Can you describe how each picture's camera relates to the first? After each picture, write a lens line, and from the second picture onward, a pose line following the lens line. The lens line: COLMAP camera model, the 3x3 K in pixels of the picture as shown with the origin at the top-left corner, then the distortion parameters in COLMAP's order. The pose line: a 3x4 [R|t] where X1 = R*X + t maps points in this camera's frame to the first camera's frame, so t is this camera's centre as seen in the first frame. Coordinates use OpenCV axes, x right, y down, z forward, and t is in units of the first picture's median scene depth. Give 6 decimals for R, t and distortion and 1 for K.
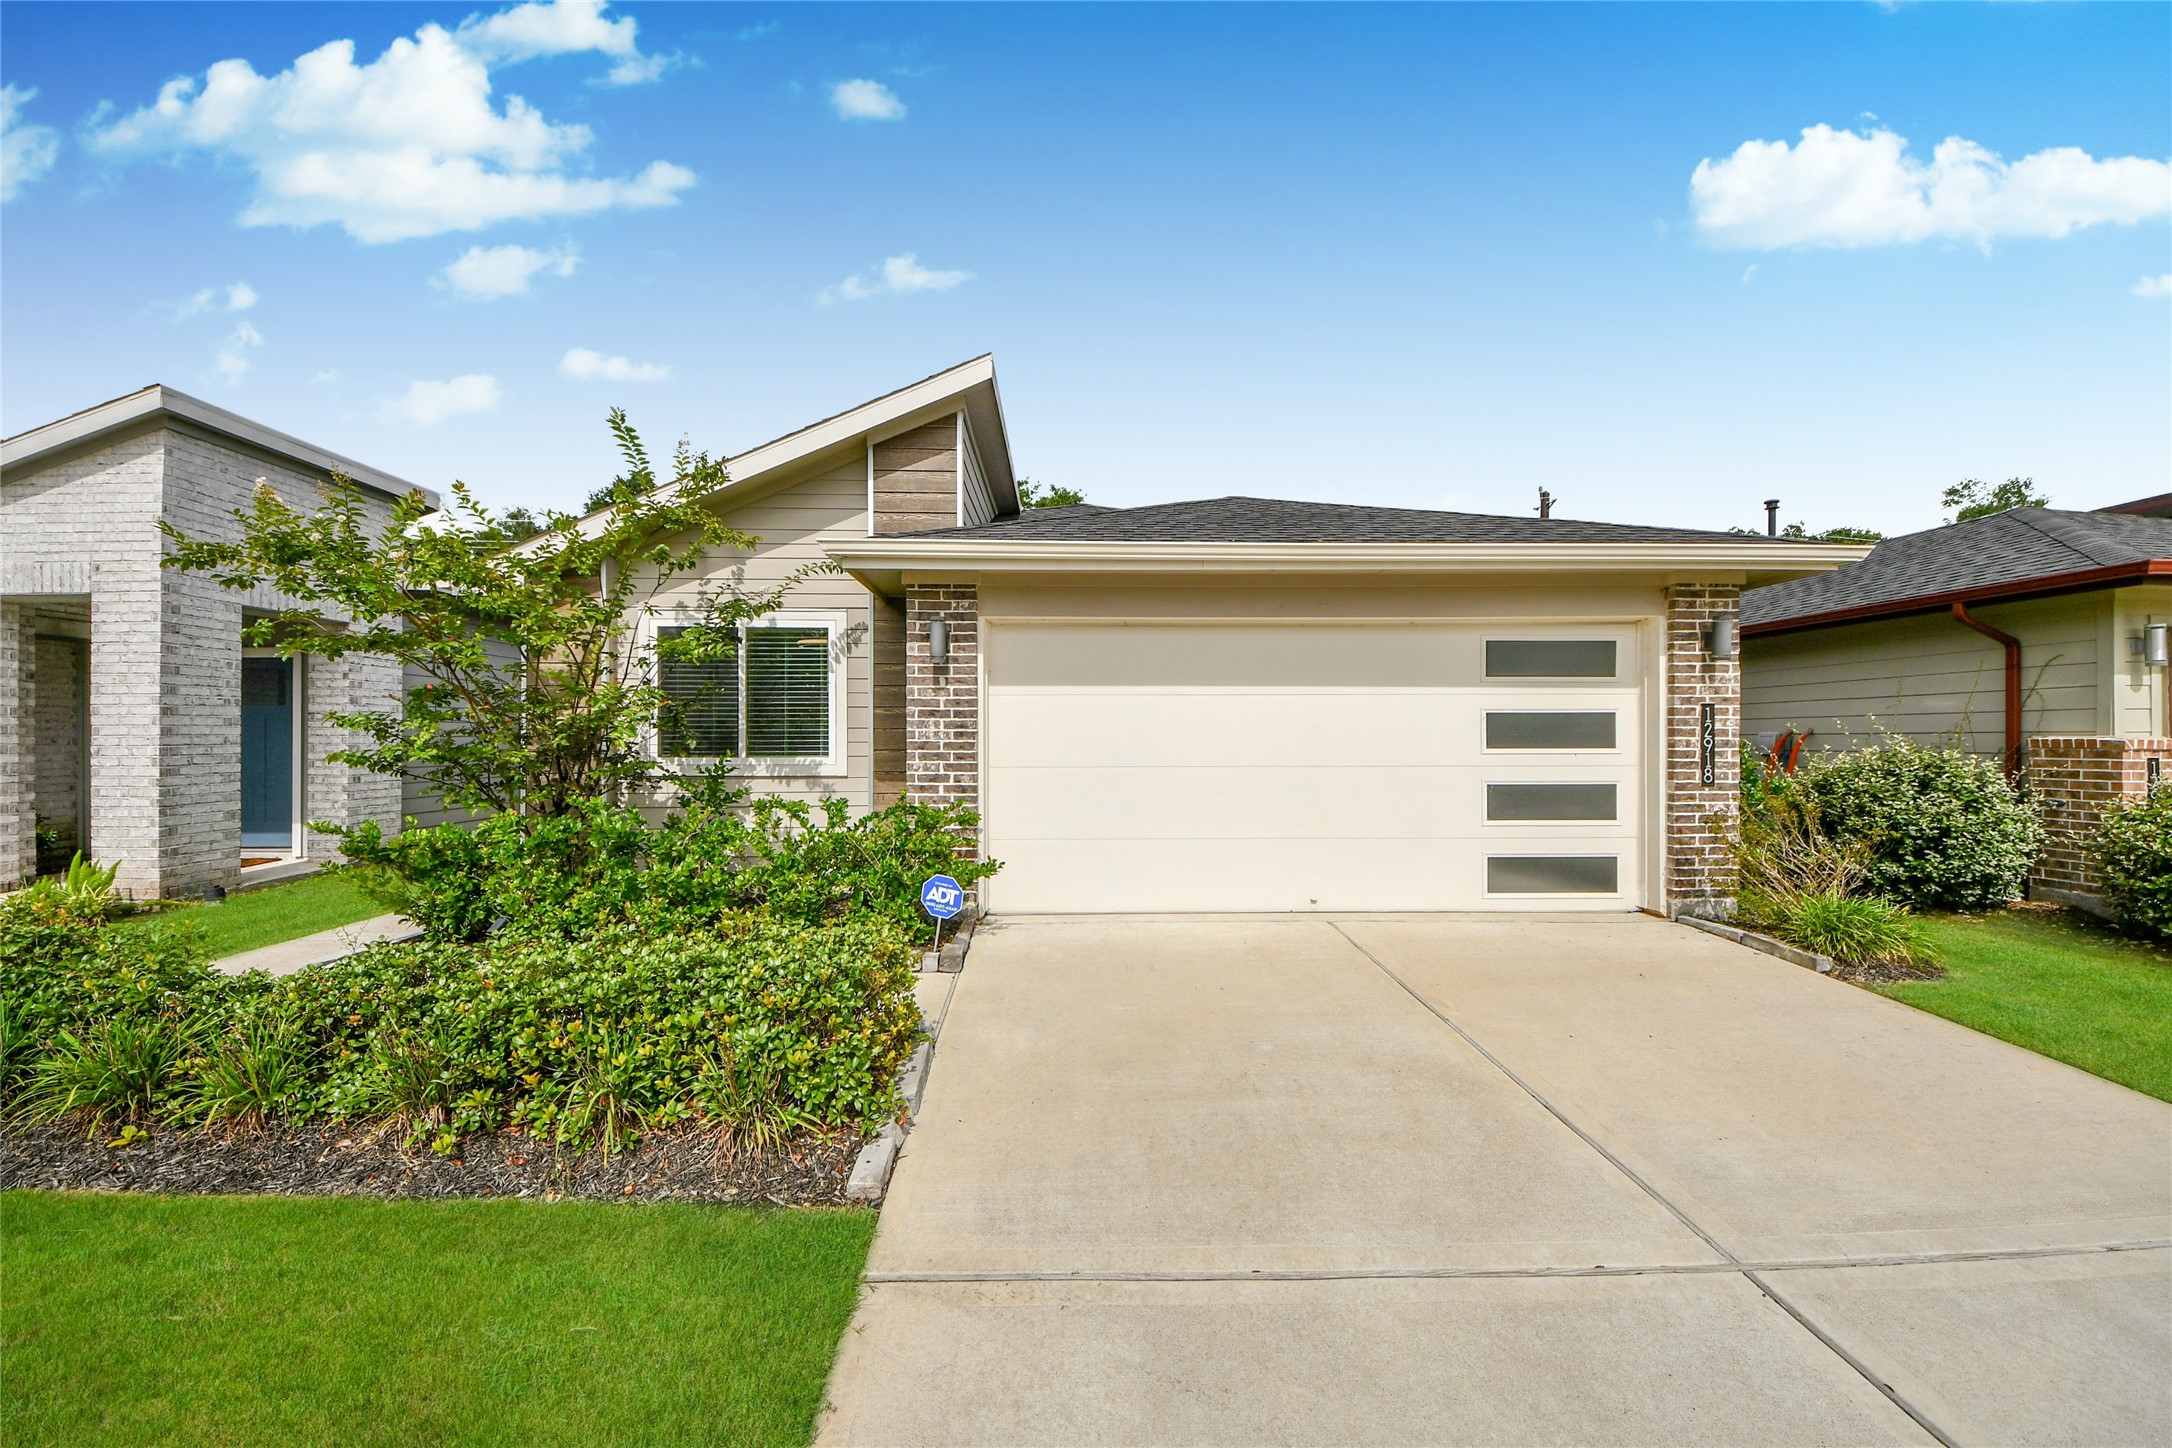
lens RADIAL K [[782.8, 0, 1092.6], [0, 782.8, 735.7], [0, 0, 1]] dist [0.018844, -0.003154]
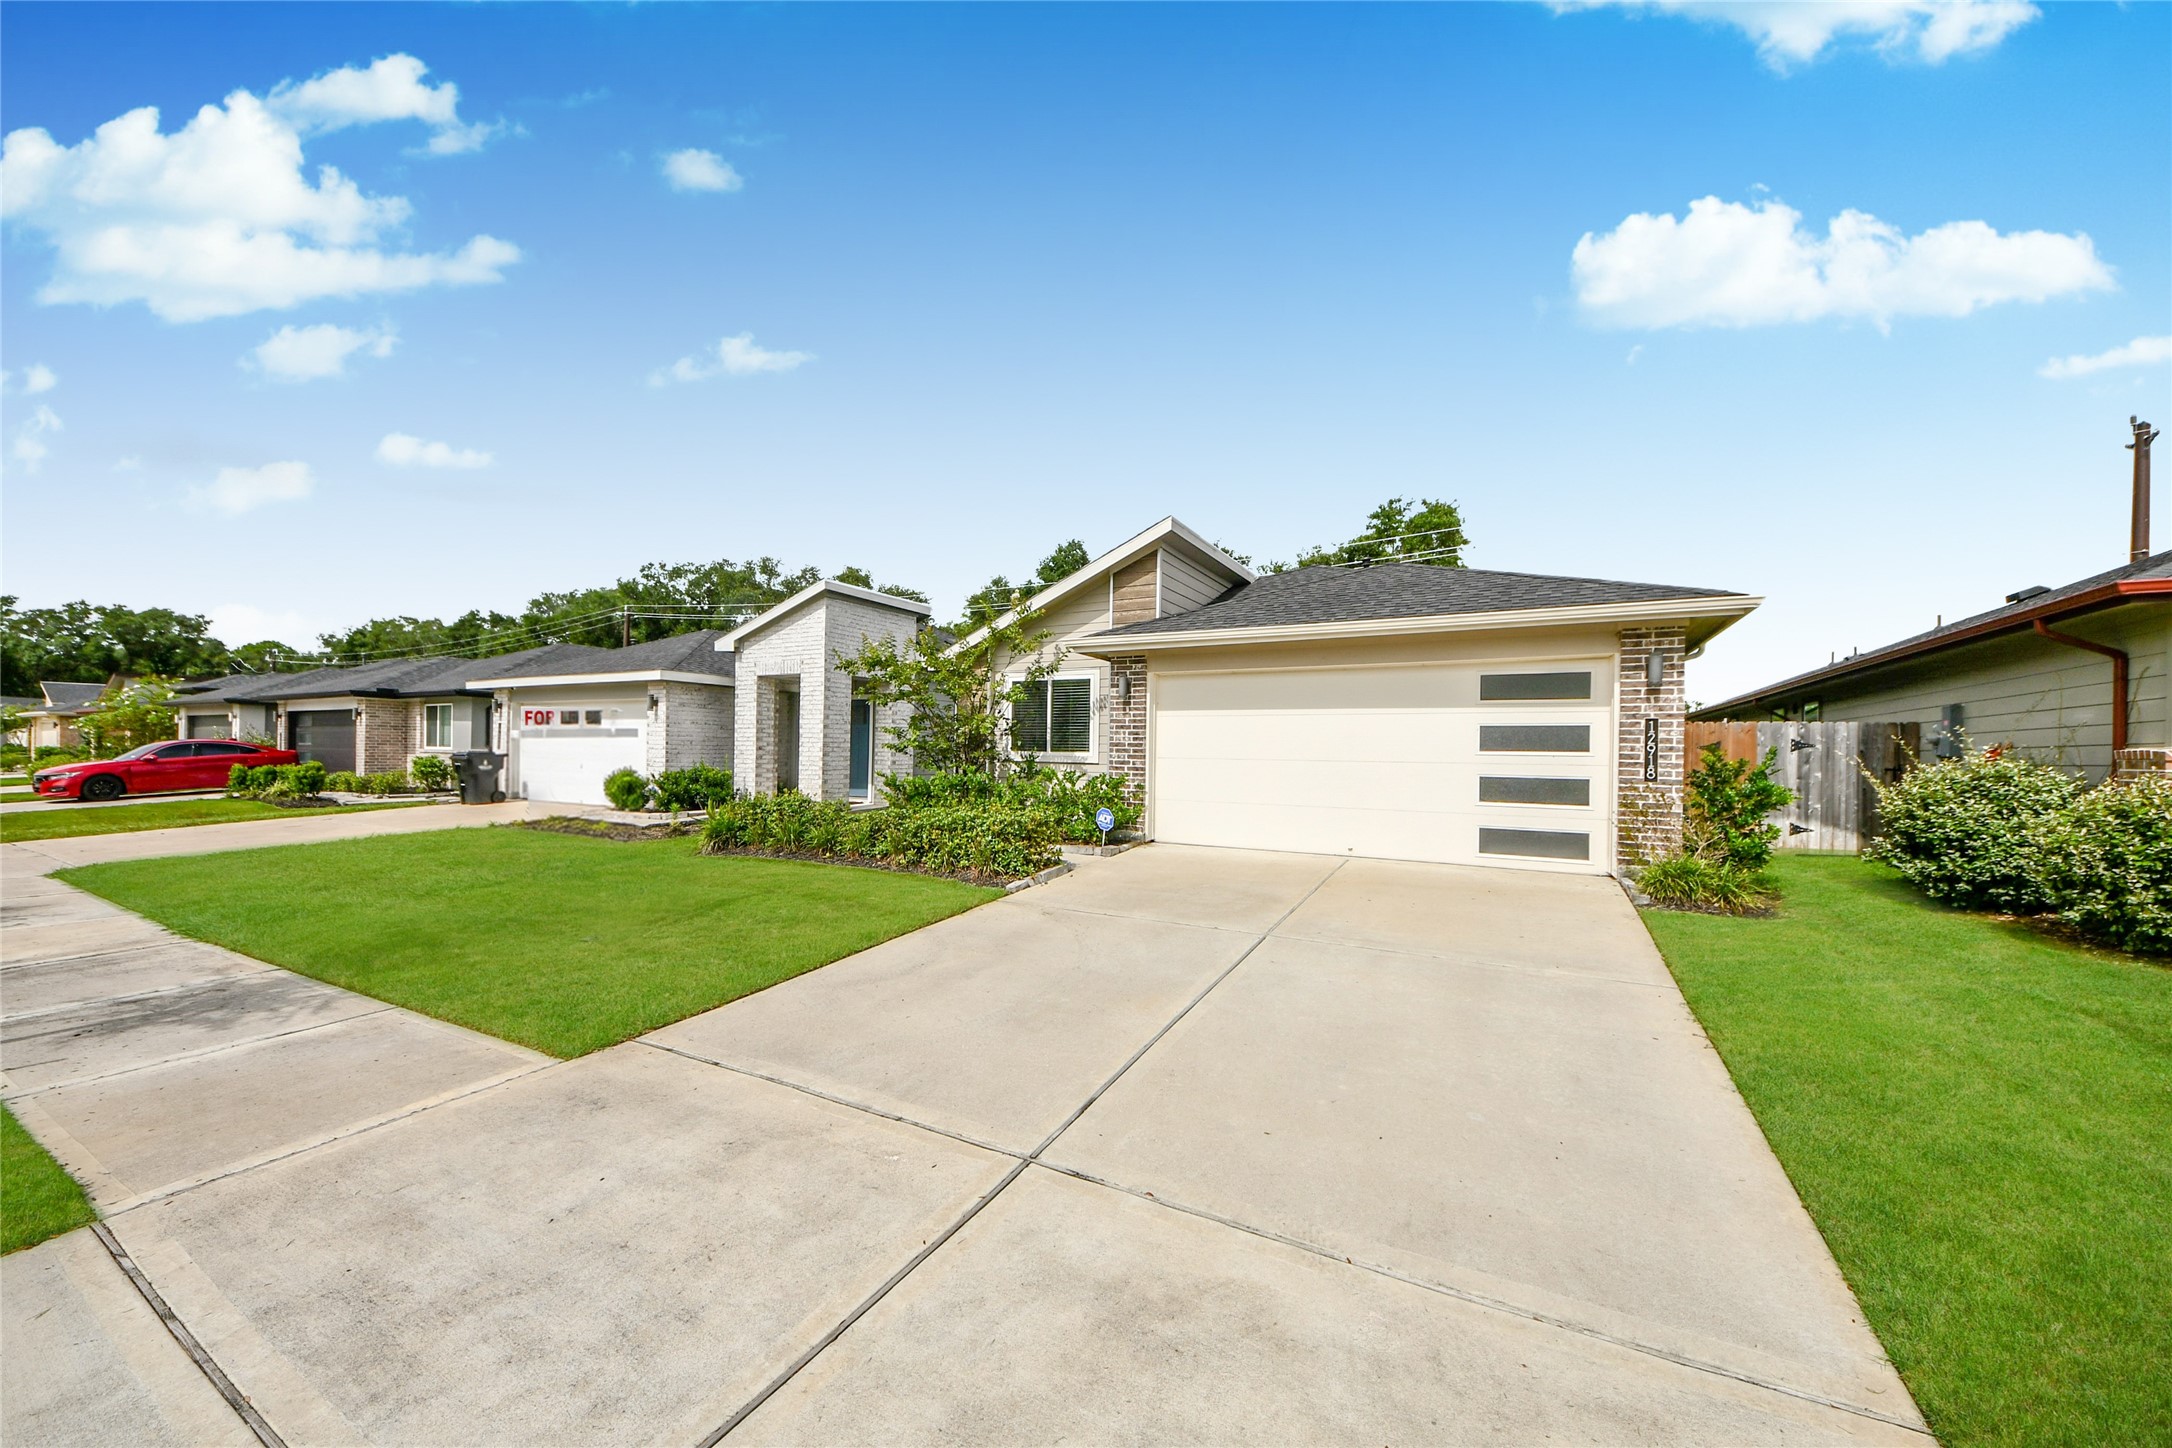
lens RADIAL K [[782.8, 0, 1078.9], [0, 782.8, 734.6], [0, 0, 1]] dist [0.018844, -0.003154]
pose [[0.865151, 0.003726, -0.501498, 0.586424], [-0.016020, 0.999667, -0.020209, 0.027048], [0.501256, 0.025518, 0.864923, -0.591094]]
